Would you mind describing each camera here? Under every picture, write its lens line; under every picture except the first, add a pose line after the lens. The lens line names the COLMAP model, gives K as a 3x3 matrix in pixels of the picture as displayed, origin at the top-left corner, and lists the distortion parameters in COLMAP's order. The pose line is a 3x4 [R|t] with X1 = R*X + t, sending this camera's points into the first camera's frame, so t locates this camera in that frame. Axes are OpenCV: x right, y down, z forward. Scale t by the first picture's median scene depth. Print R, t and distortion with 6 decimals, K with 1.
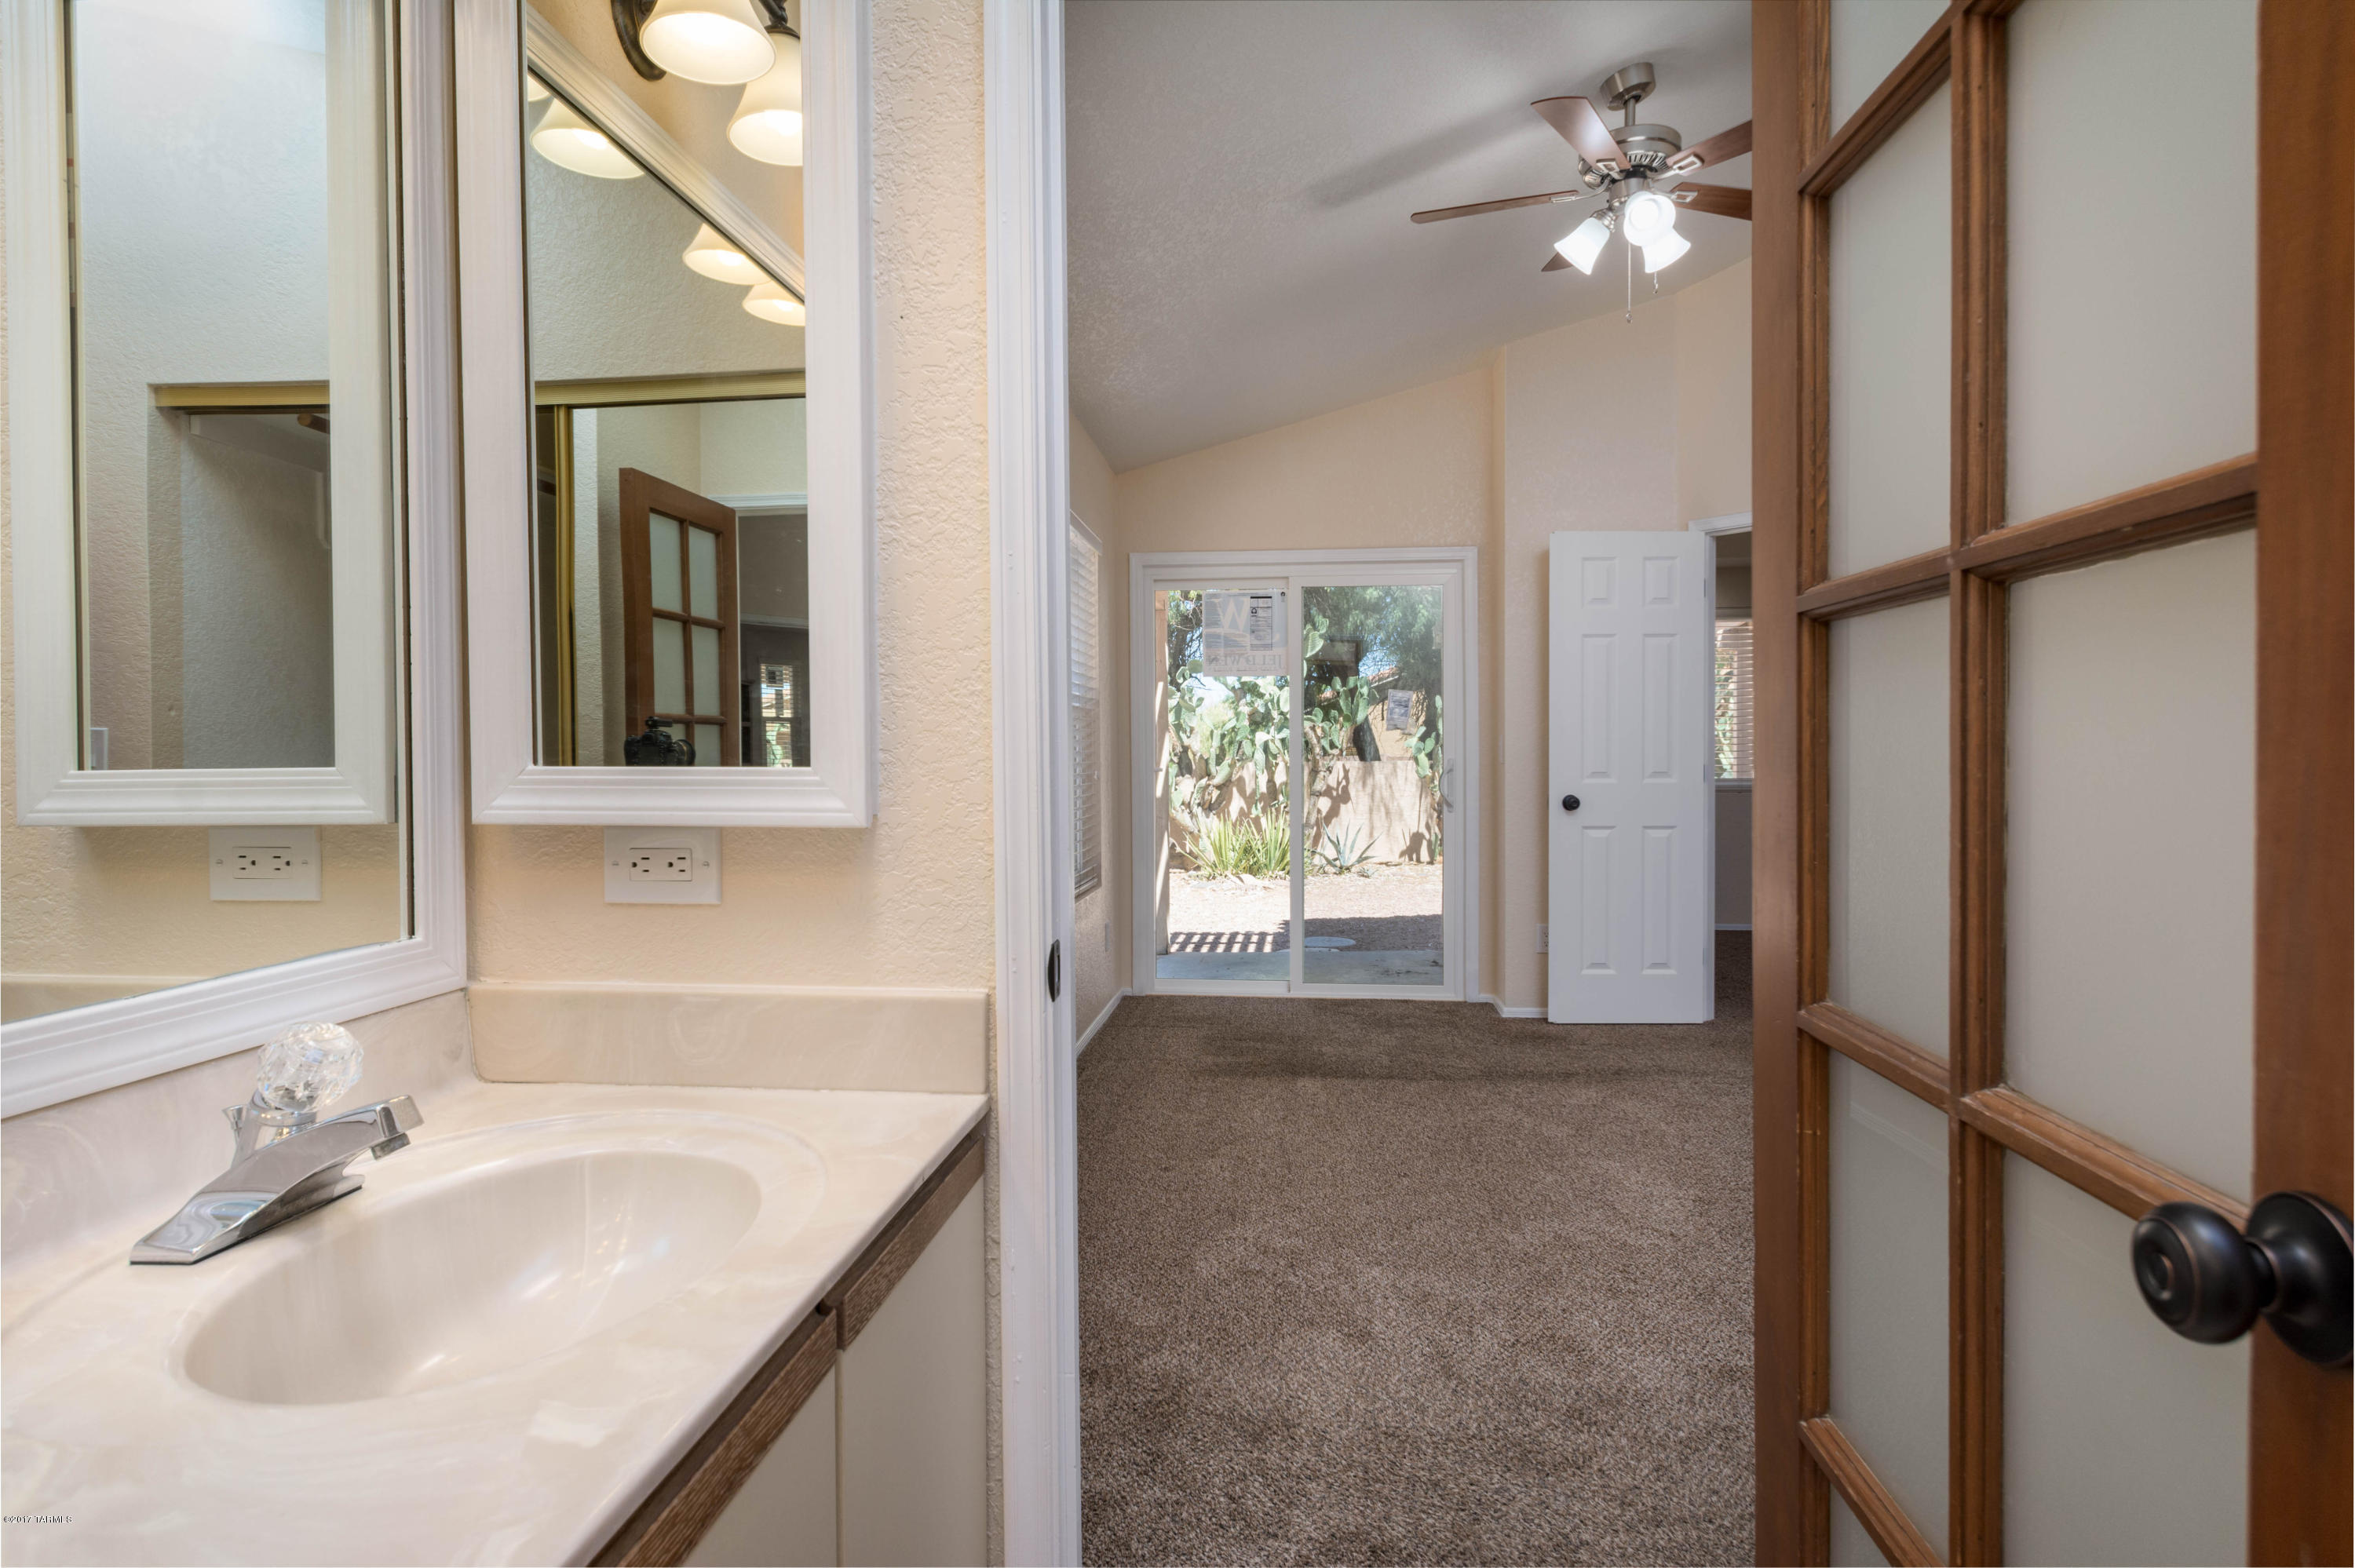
lens RADIAL K [[1277.6, 0, 1177.1], [0, 1277.6, 775.4], [0, 0, 1]] dist [0.009199, -0.002395]
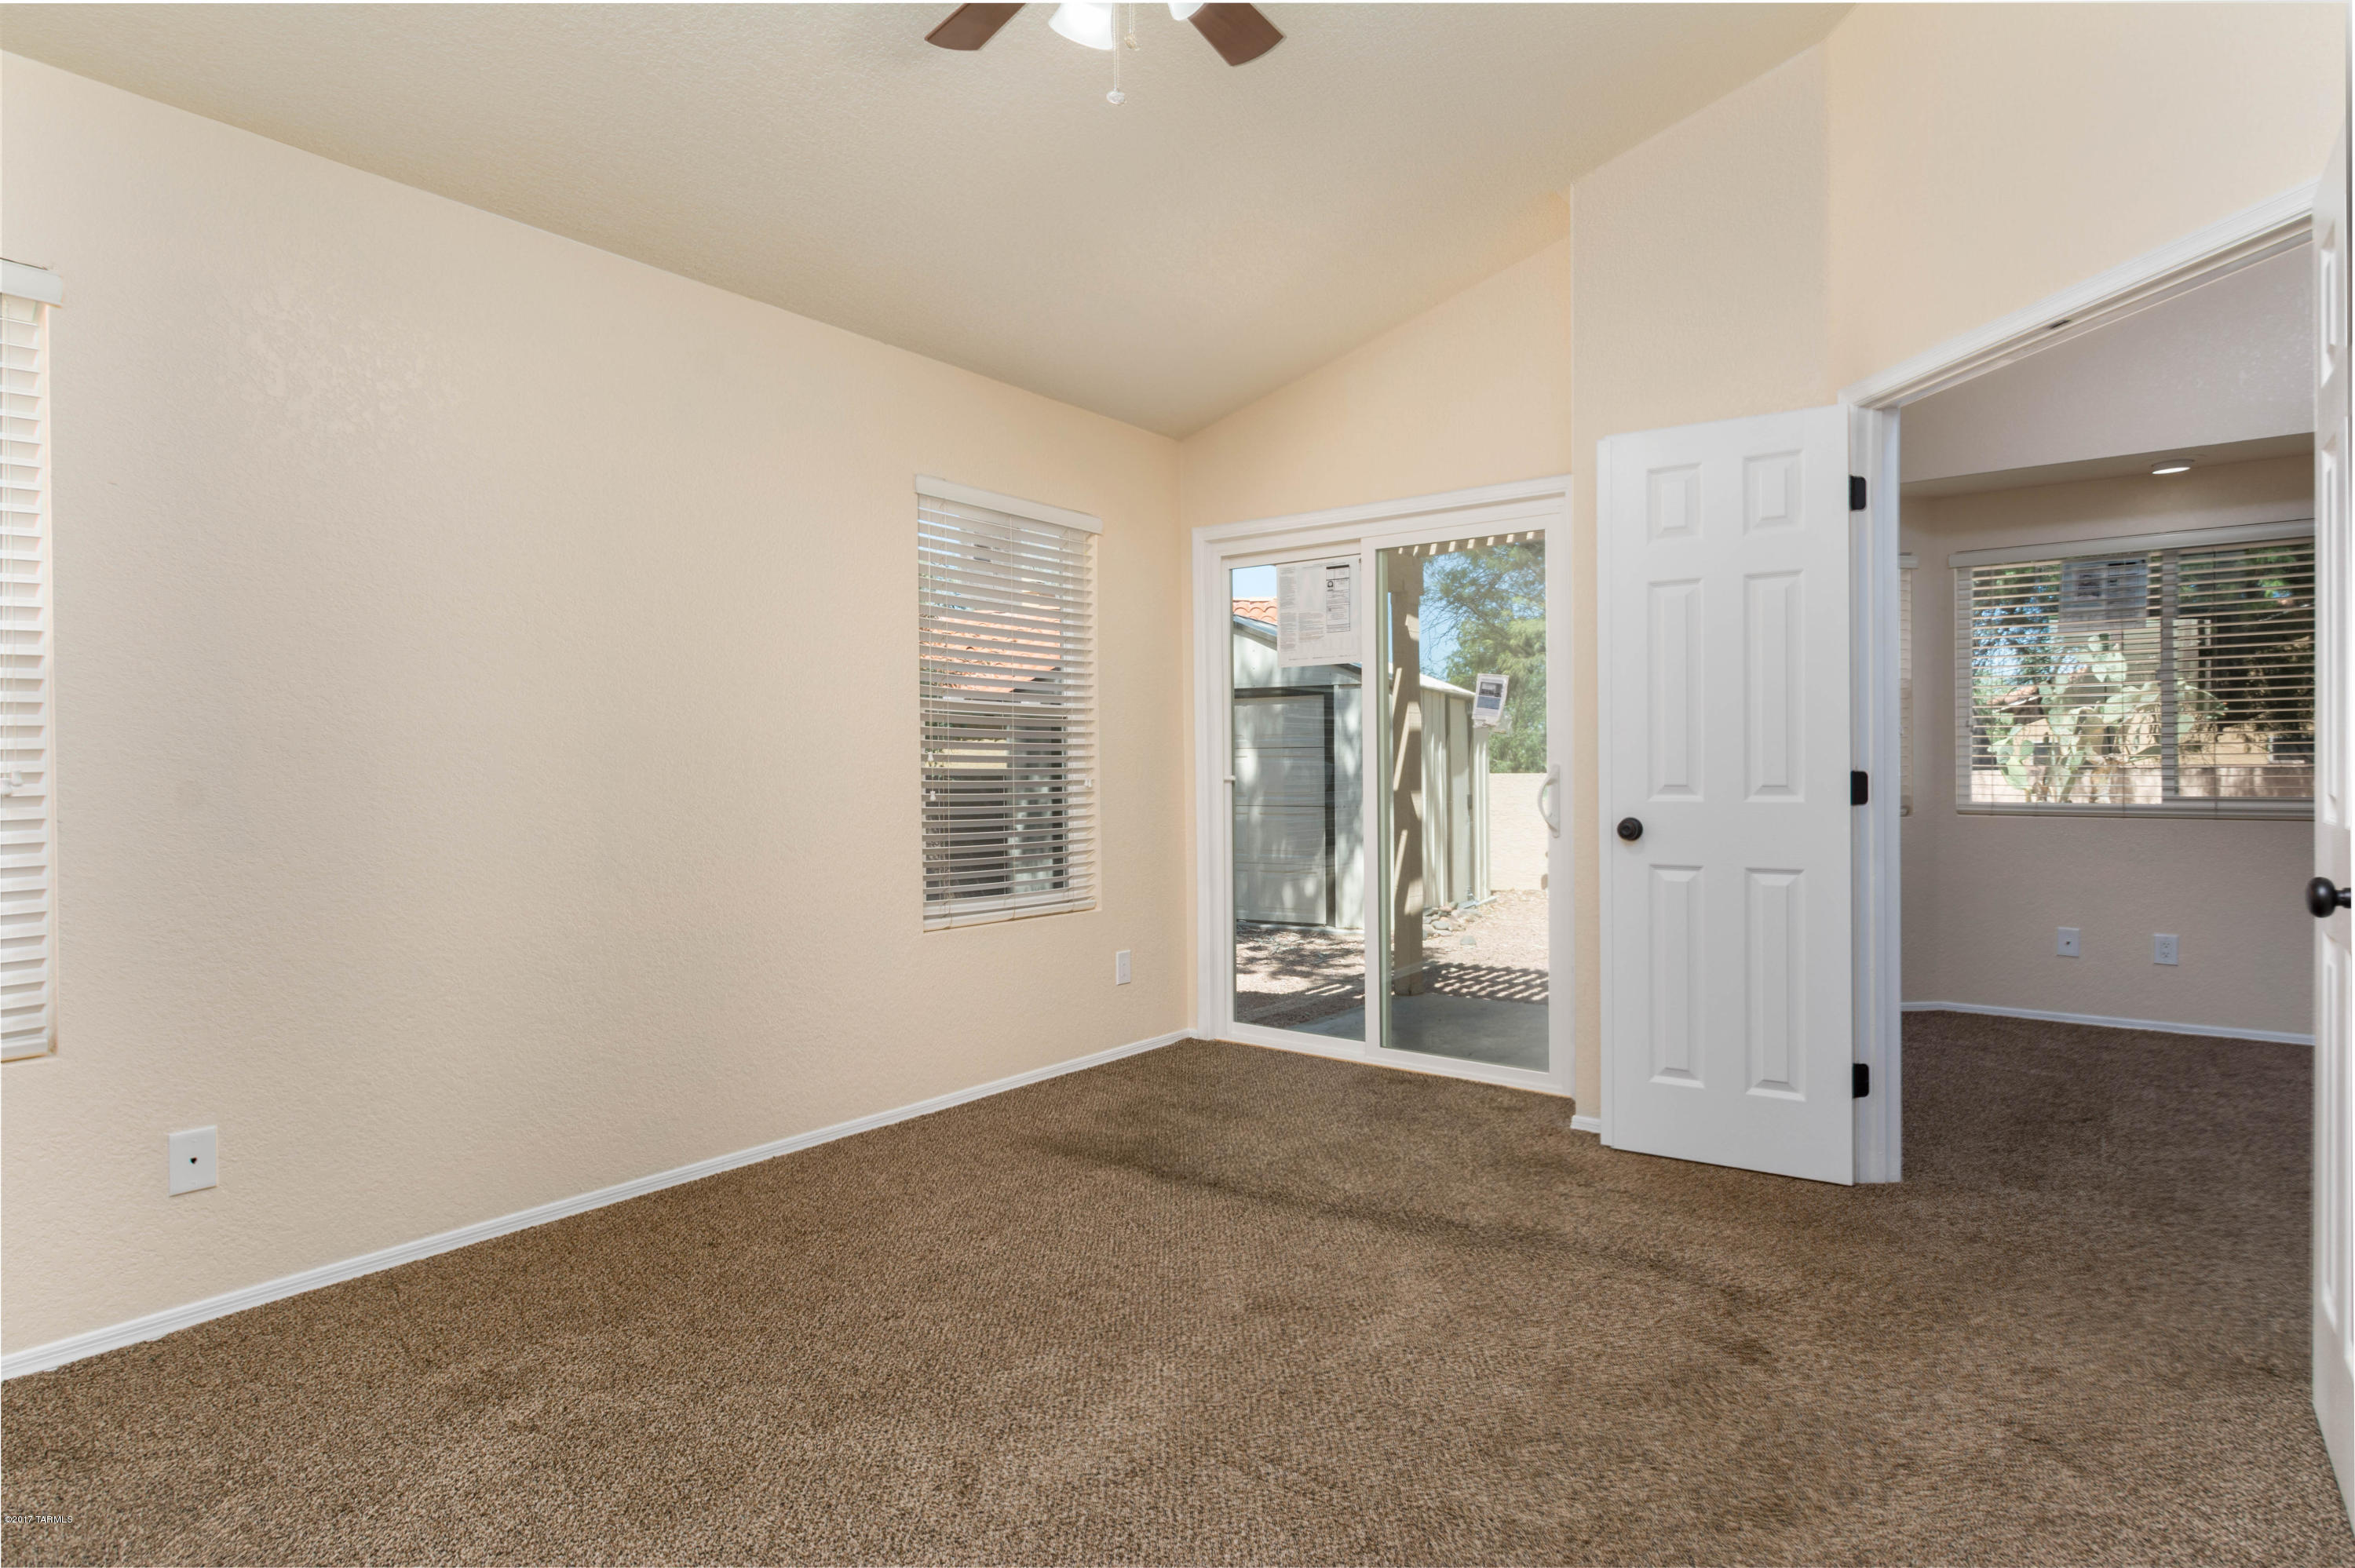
lens RADIAL K [[1290.5, 0, 1170.1], [0, 1290.5, 774.0], [0, 0, 1]] dist [0.037898, -0.000412]
pose [[0.845386, 0.004173, -0.534140, 0.173496], [-0.006486, 0.999976, -0.002452, -0.001846], [0.534117, 0.005537, 0.845392, 0.102510]]
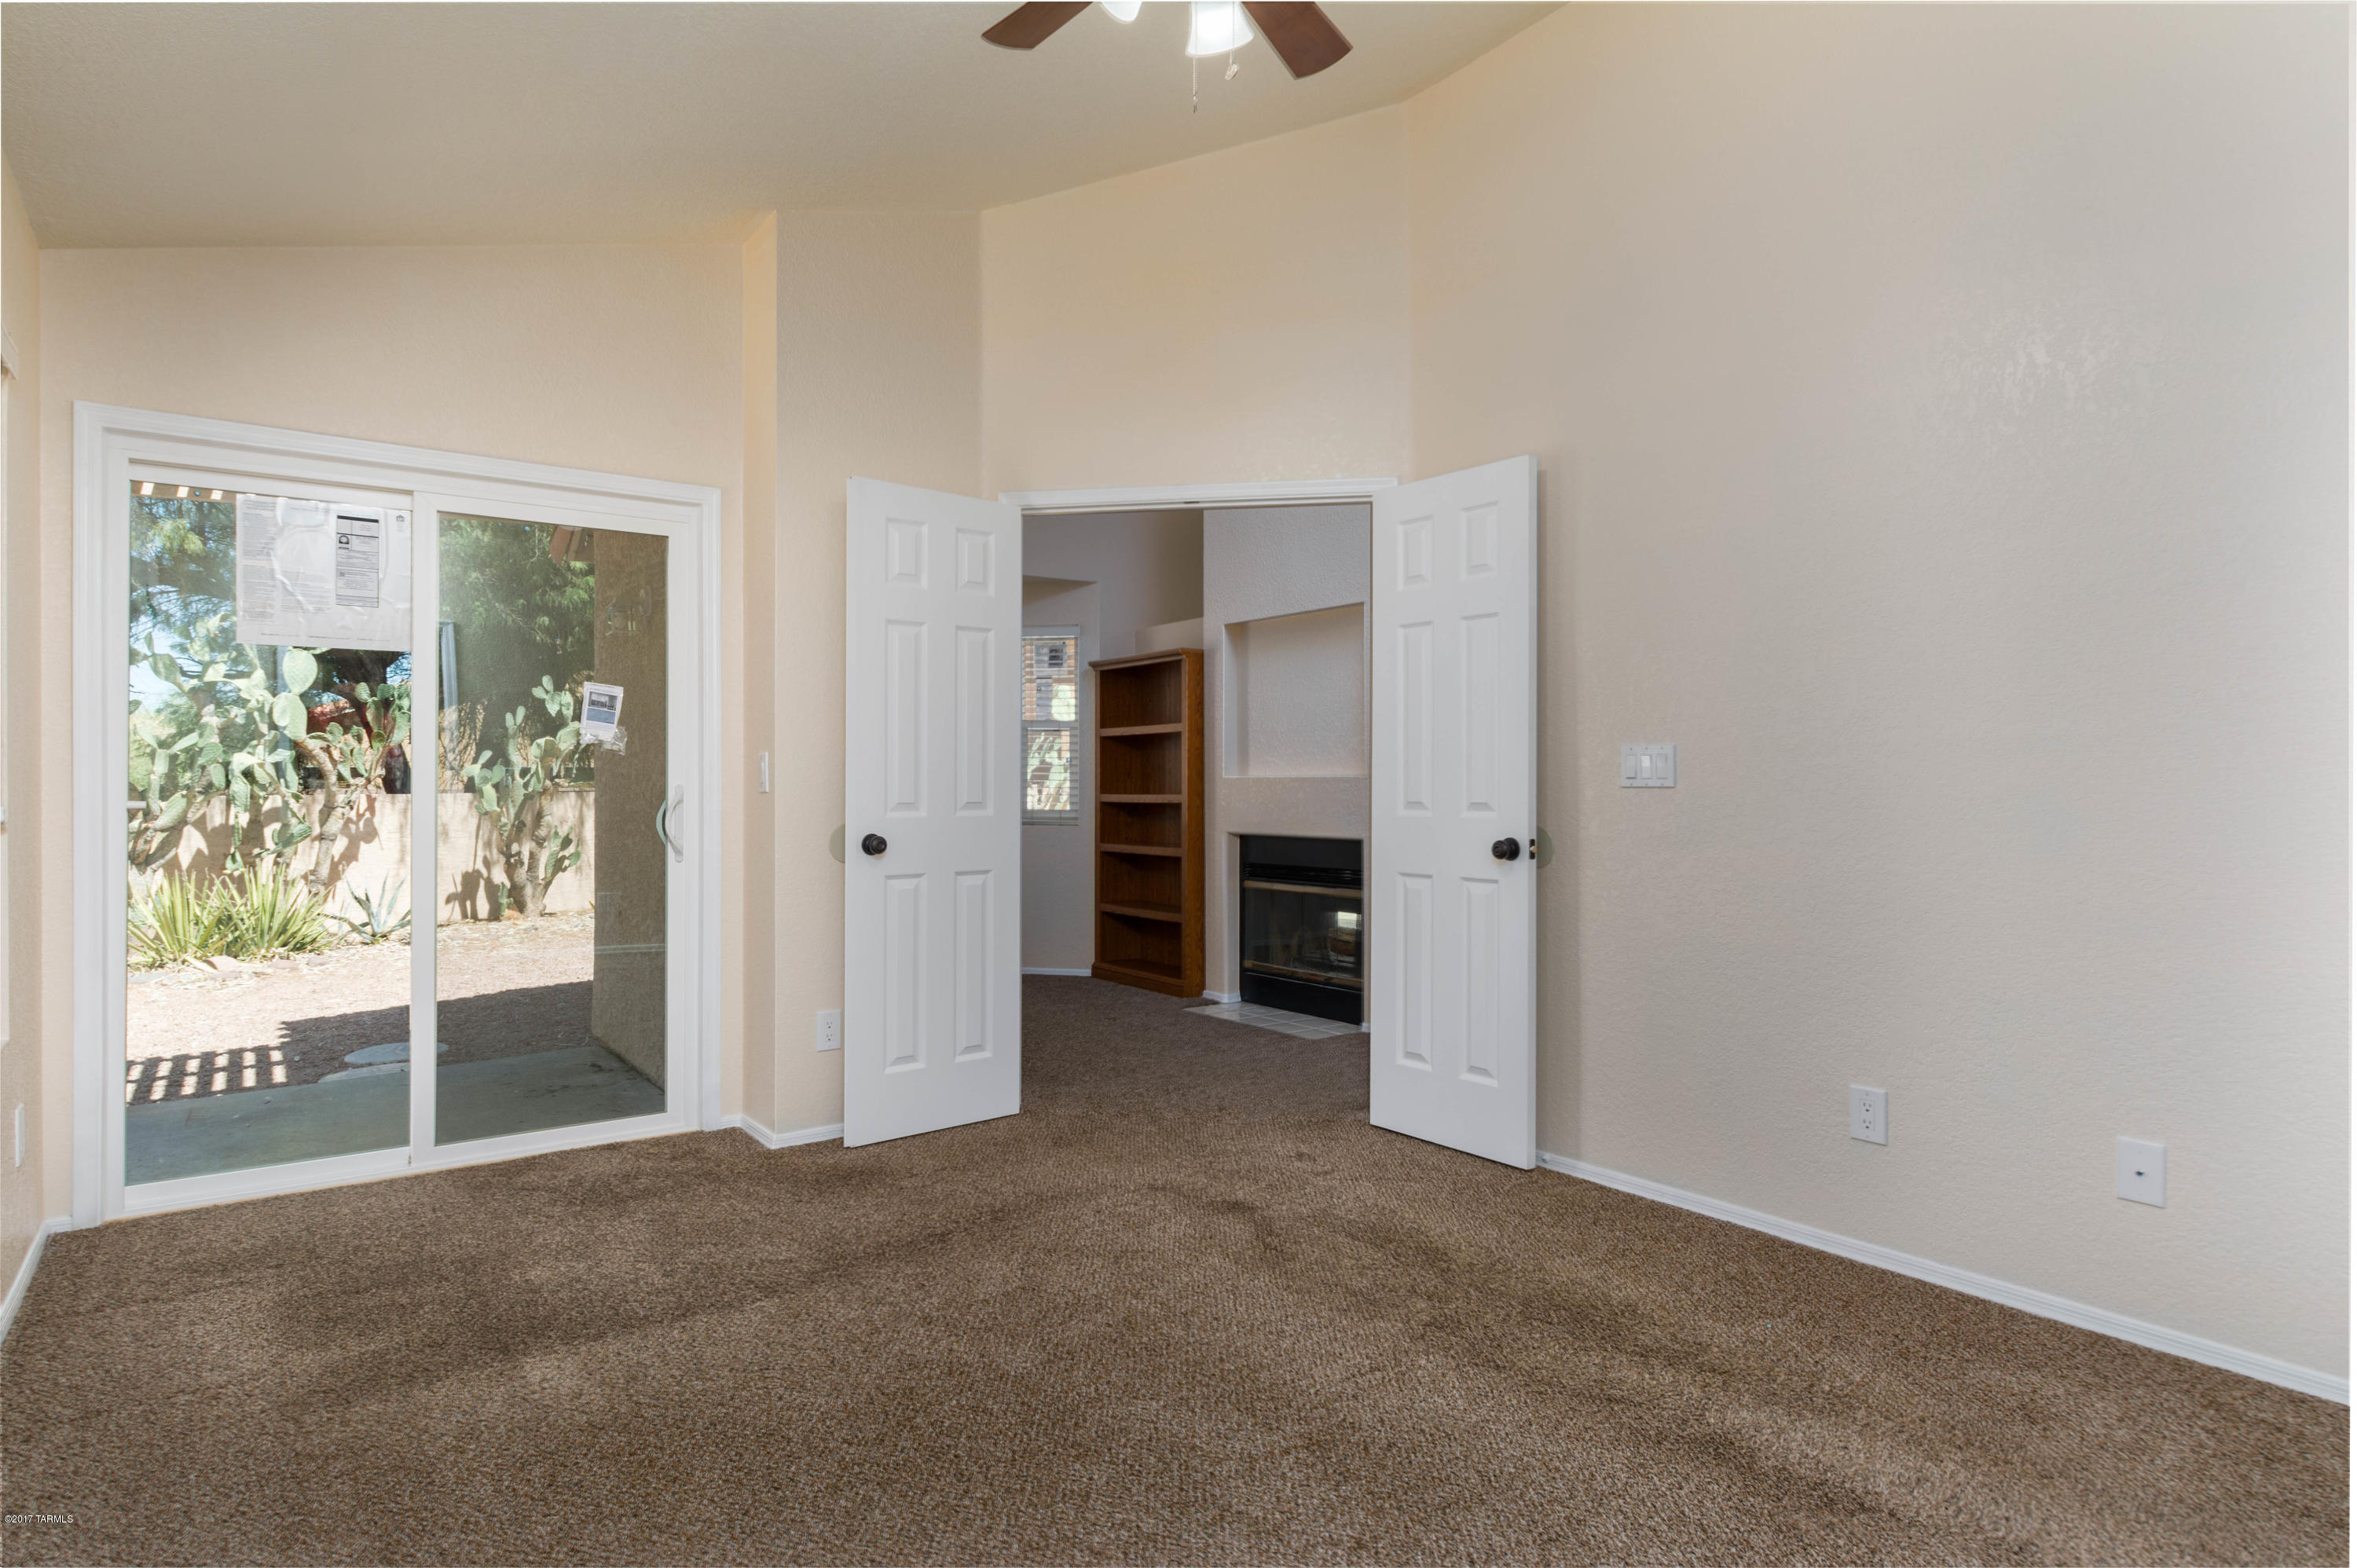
lens RADIAL K [[1278.8, 0, 1178.1], [0, 1278.8, 775.4], [0, 0, 1]] dist [0.009199, -0.002395]
pose [[0.747800, 0.008494, 0.663869, -0.019497], [0.009103, 0.999693, -0.023045, 0.000007], [-0.663861, 0.023276, 0.747493, 0.120277]]
